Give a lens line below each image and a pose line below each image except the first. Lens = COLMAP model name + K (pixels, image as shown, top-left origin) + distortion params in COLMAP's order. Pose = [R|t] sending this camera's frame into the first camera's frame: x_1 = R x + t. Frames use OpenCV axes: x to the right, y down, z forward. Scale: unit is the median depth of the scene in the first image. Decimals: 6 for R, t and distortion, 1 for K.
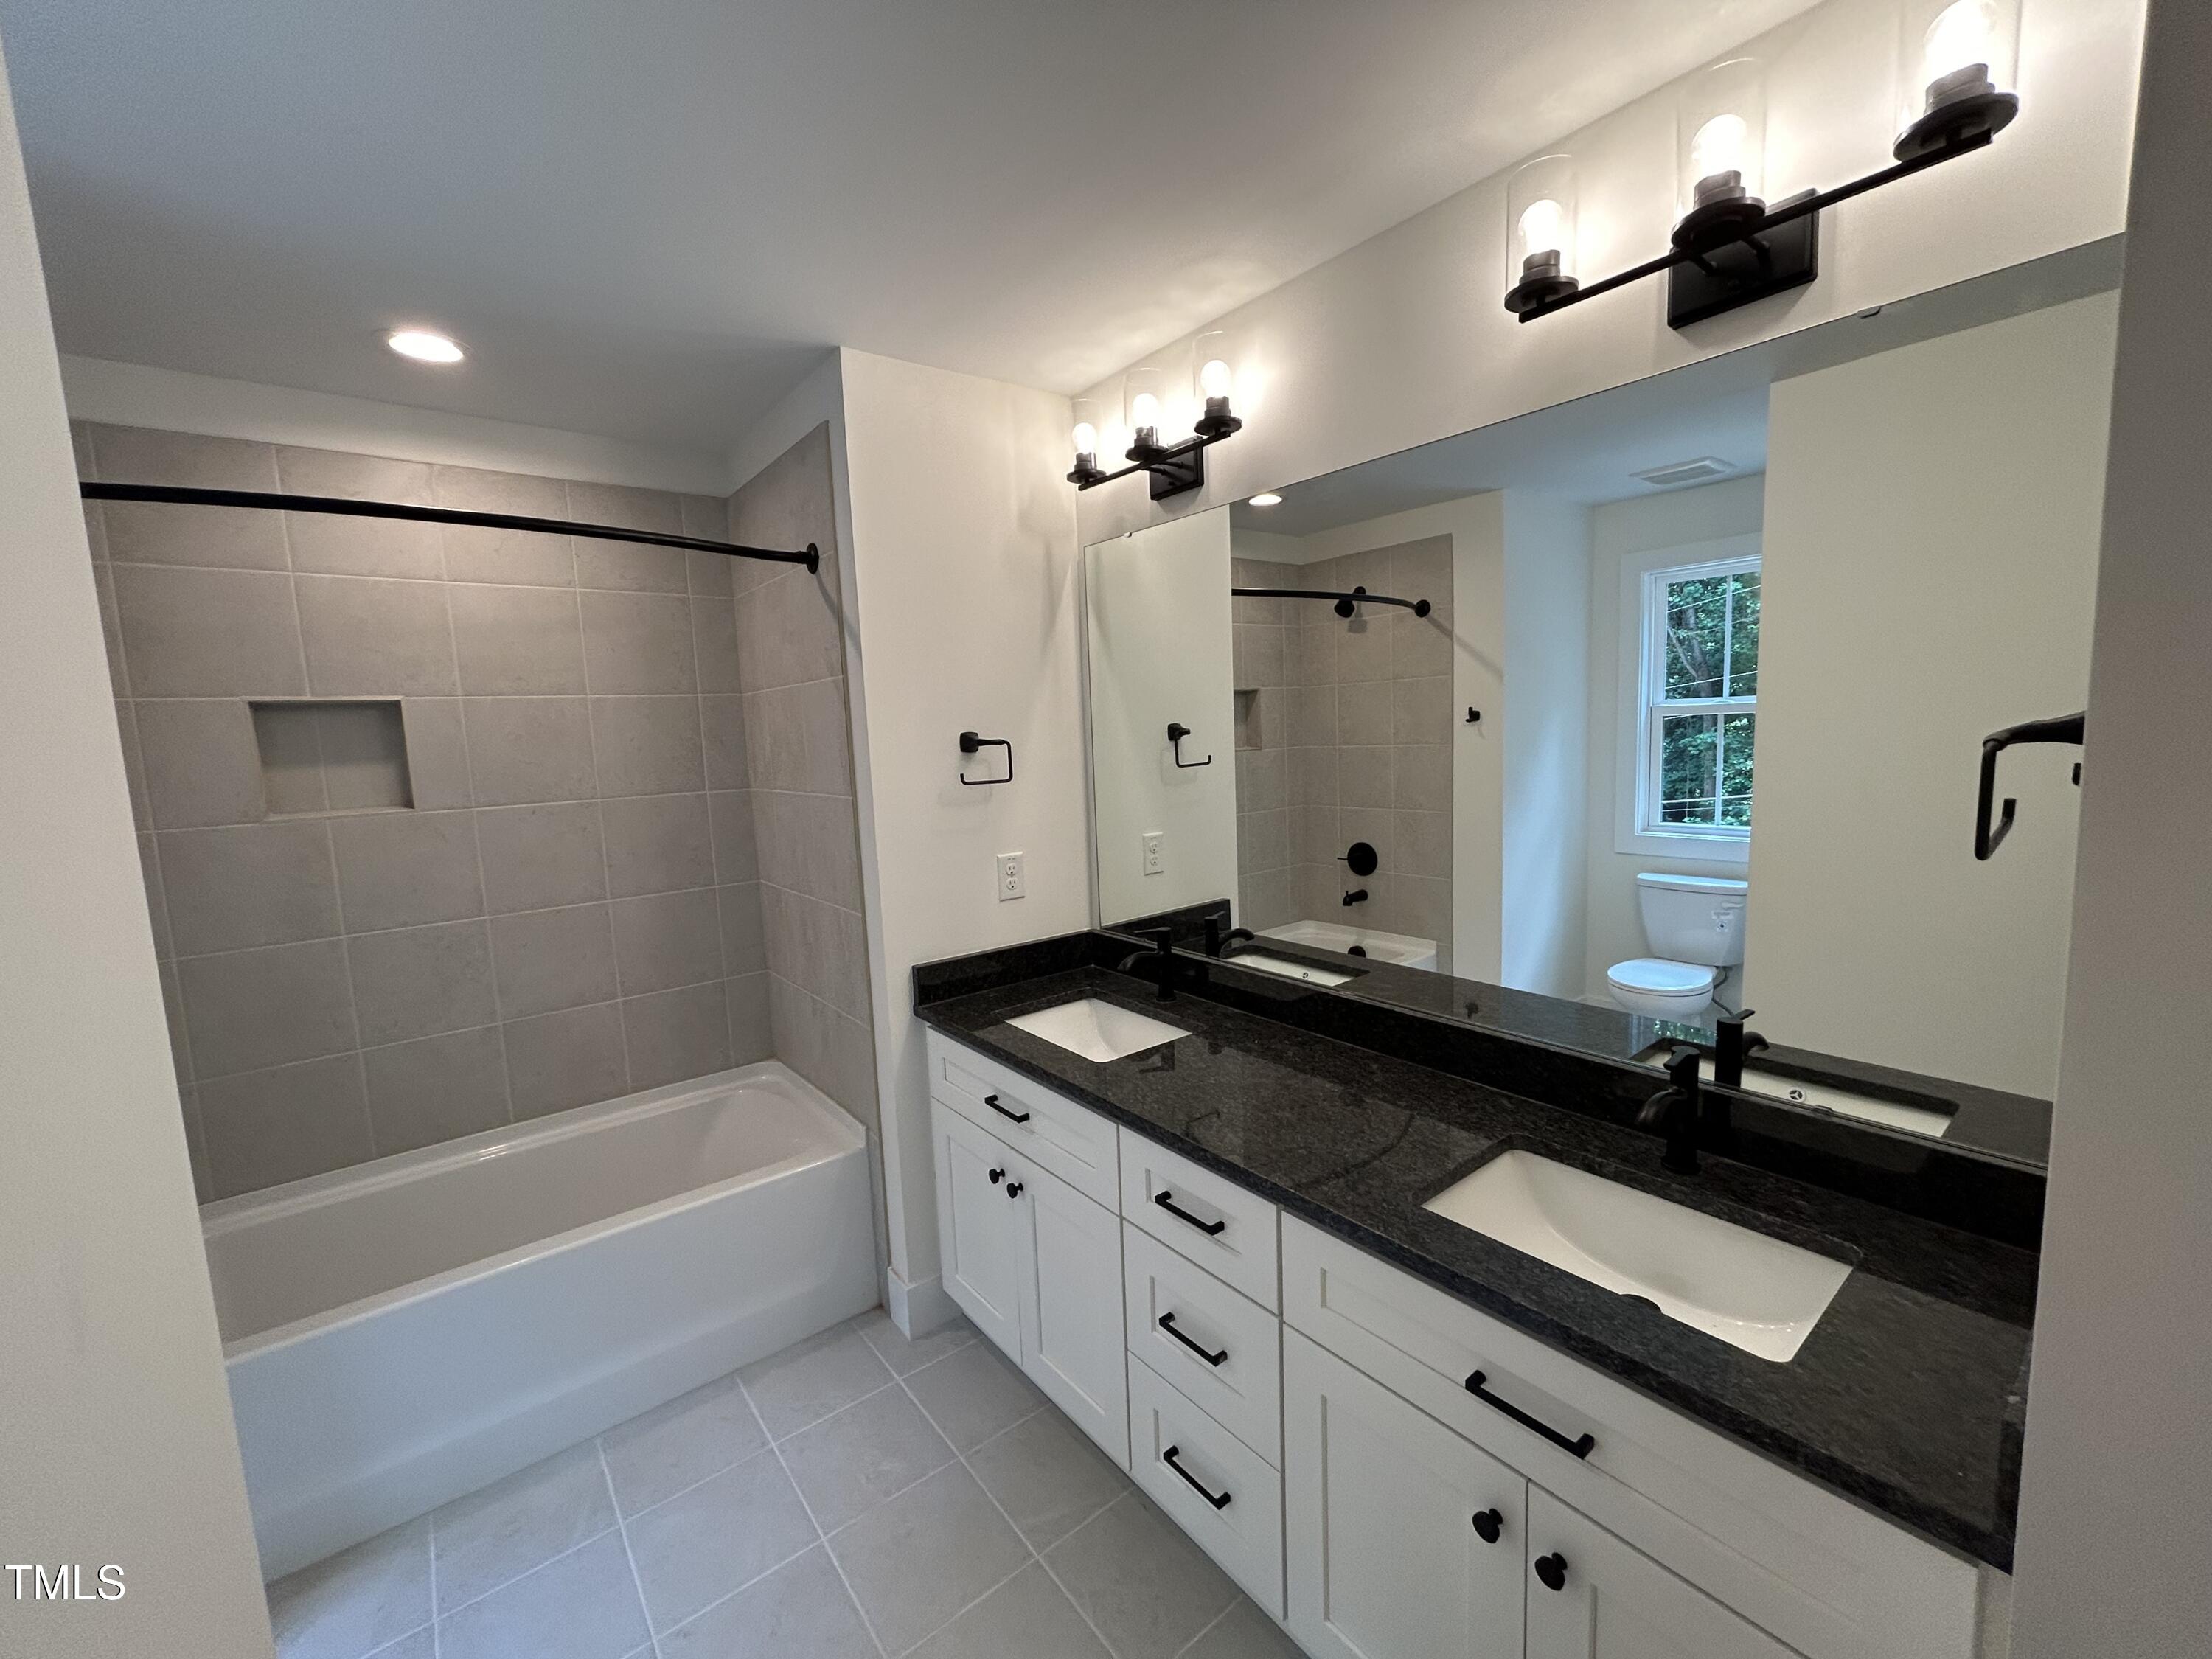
lens RADIAL K [[890.5, 0, 1106.0], [0, 890.5, 829.5], [0, 0, 1]] dist [0.000064, 0.000405]
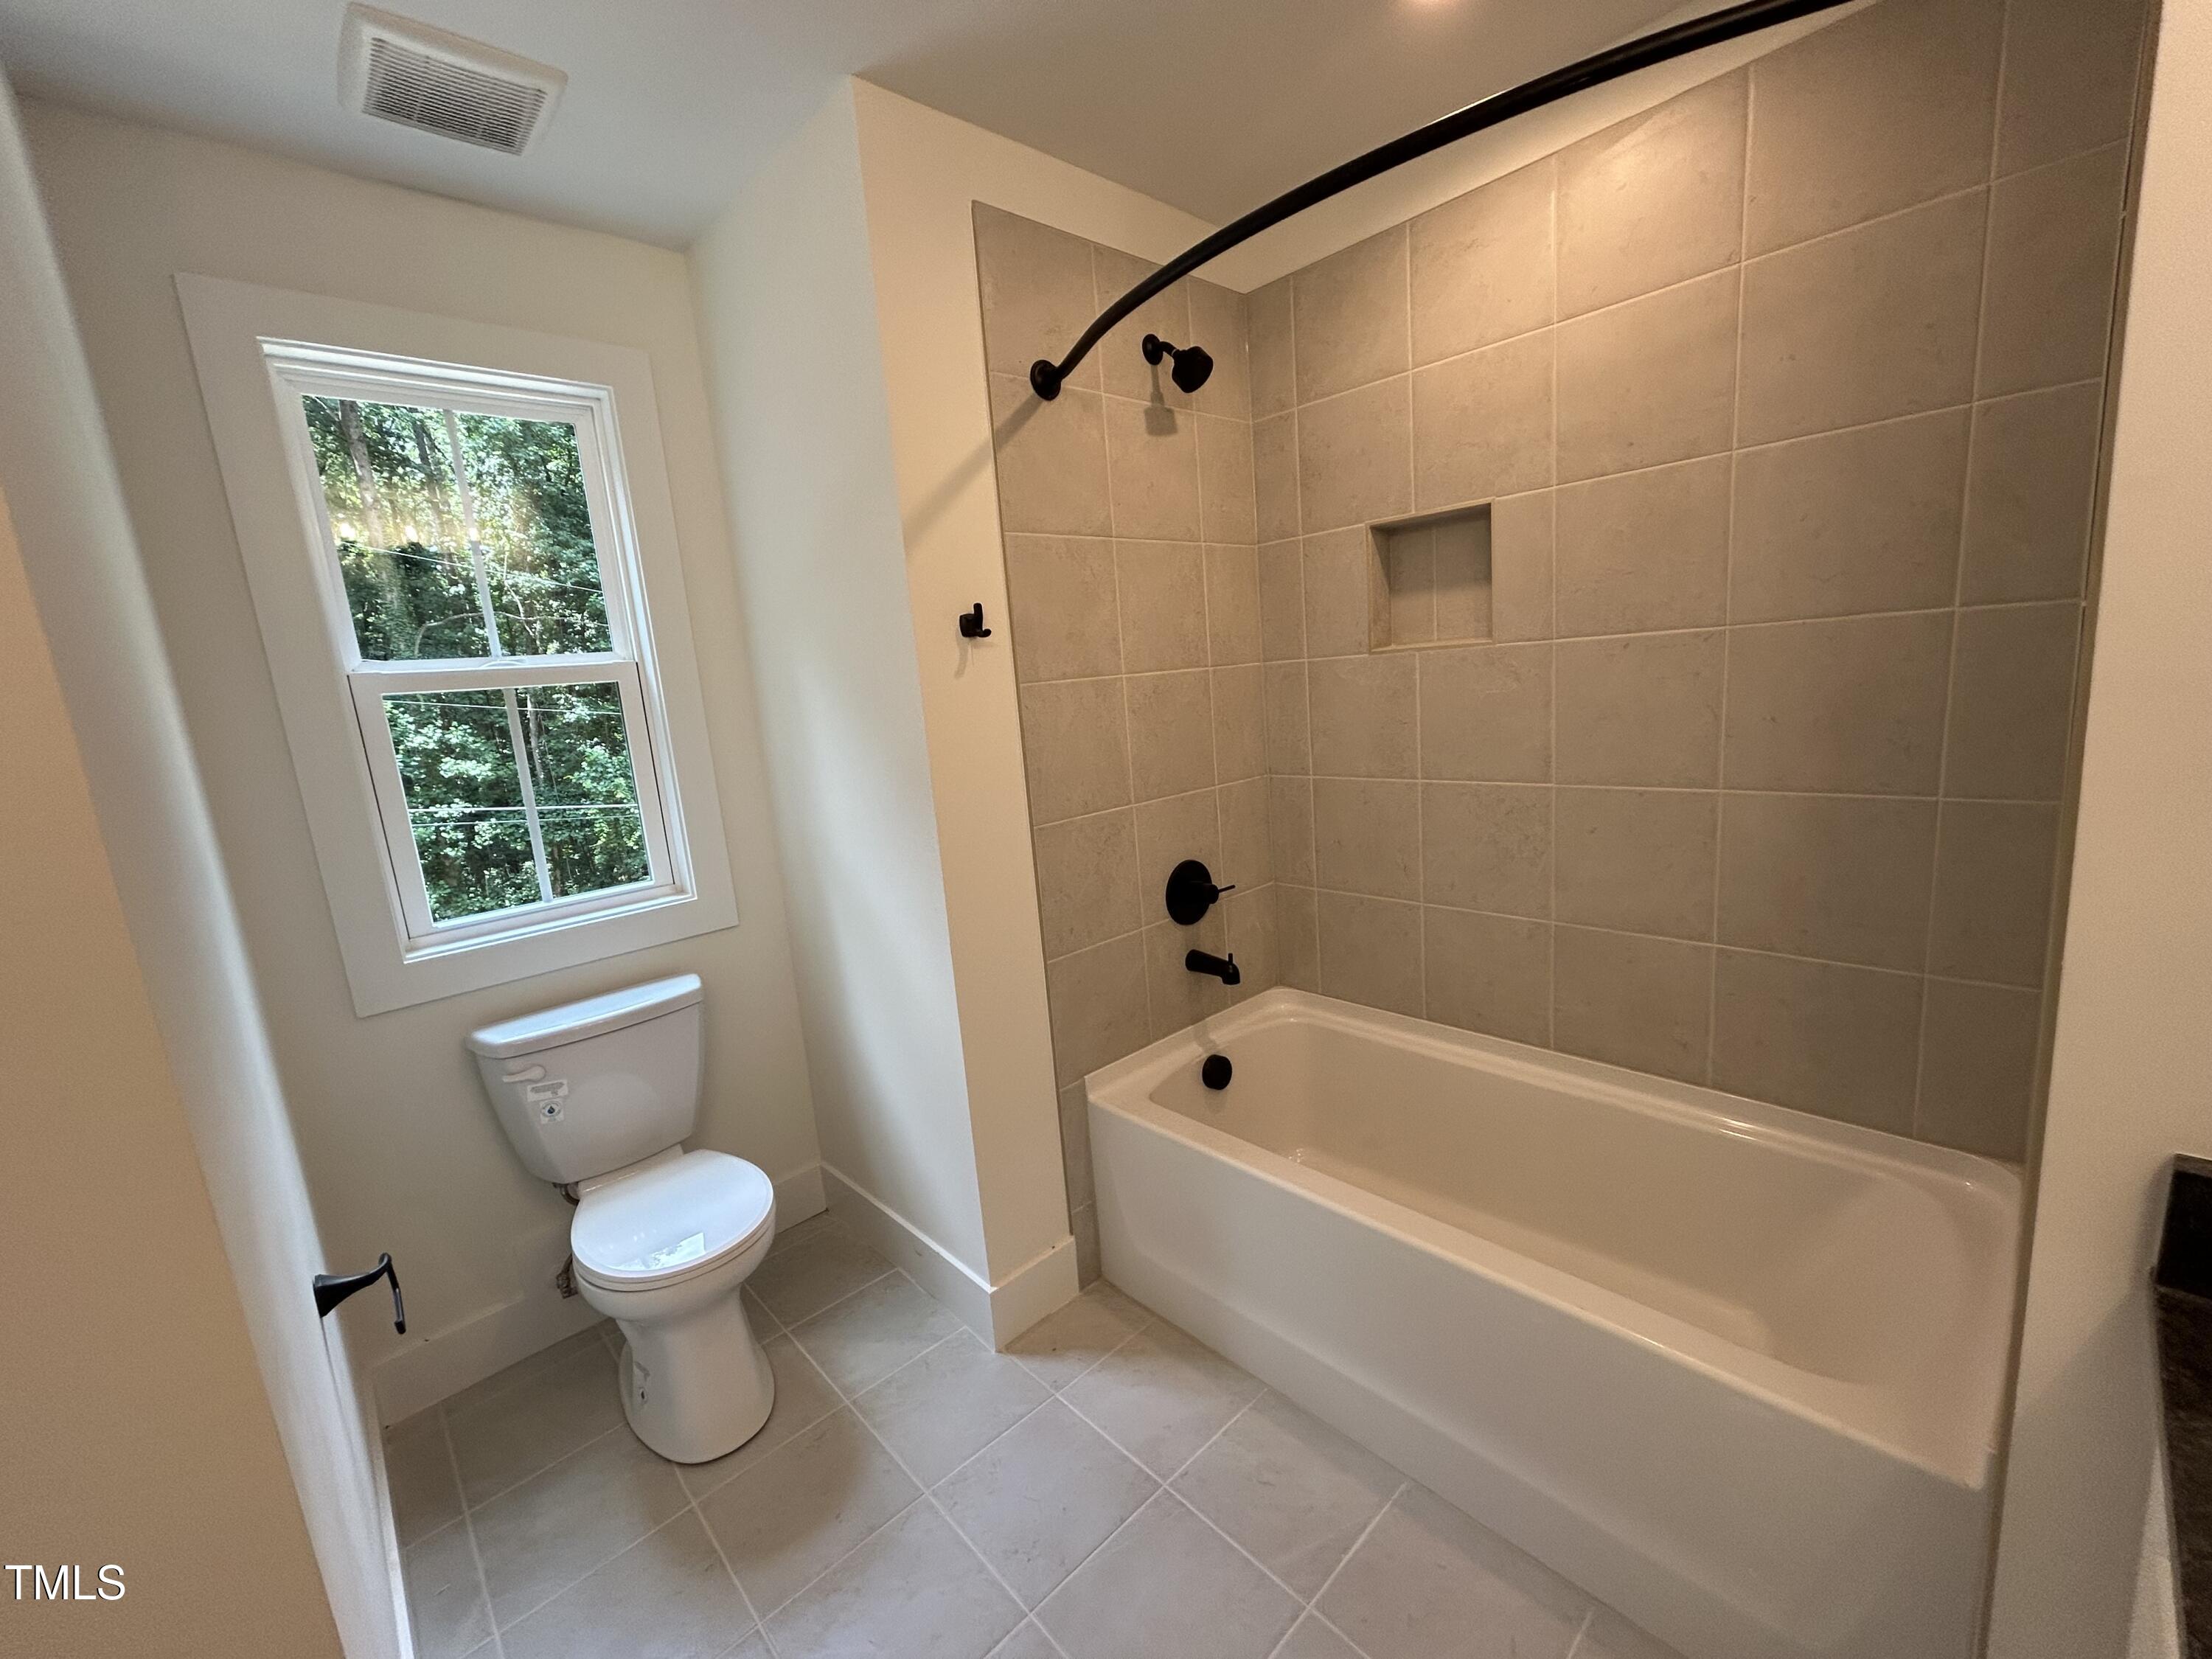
lens RADIAL K [[890.5, 0, 1106.0], [0, 890.5, 829.5], [0, 0, 1]] dist [0.000064, 0.000405]
pose [[0.089199, 0.207469, -0.974166, 0.026818], [-0.039069, 0.978041, 0.204717, -0.006503], [0.995247, 0.019799, 0.095345, 0.571435]]
